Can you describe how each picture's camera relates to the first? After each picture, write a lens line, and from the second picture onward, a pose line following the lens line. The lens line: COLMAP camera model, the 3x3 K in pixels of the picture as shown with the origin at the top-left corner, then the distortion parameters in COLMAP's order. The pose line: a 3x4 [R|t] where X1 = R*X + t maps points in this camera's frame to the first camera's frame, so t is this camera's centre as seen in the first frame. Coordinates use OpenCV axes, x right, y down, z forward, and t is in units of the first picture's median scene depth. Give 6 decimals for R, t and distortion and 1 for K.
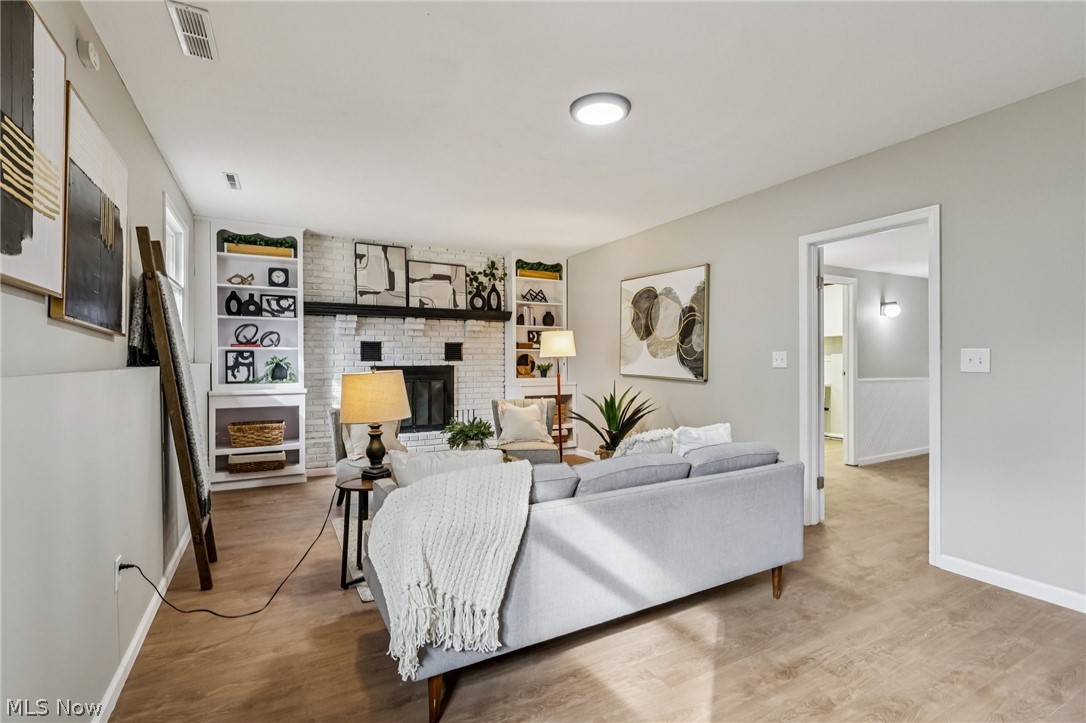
lens RADIAL K [[517.4, 0, 557.7], [0, 517.4, 358.9], [0, 0, 1]] dist [0.002014, 0.000258]
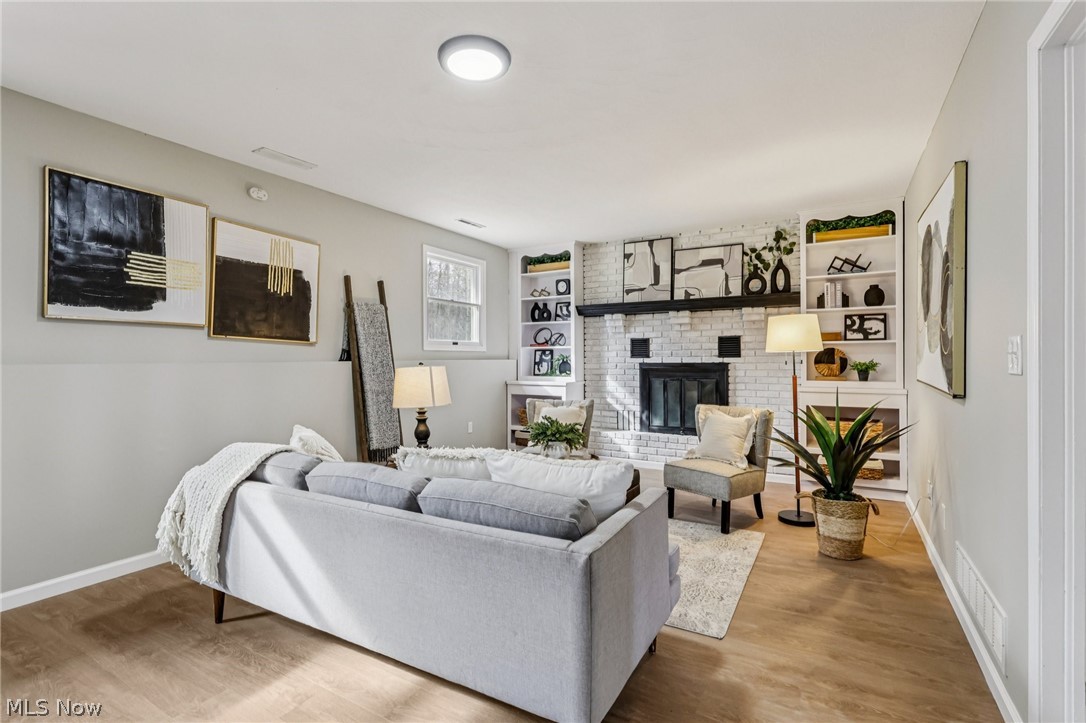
lens RADIAL K [[517.4, 0, 531.2], [0, 517.4, 363.1], [0, 0, 1]] dist [0.002014, 0.000258]
pose [[0.496258, 0.008407, -0.868134, 0.407105], [0.004533, 0.999914, 0.012274, 0.001153], [0.868163, -0.010027, 0.496177, 0.313397]]
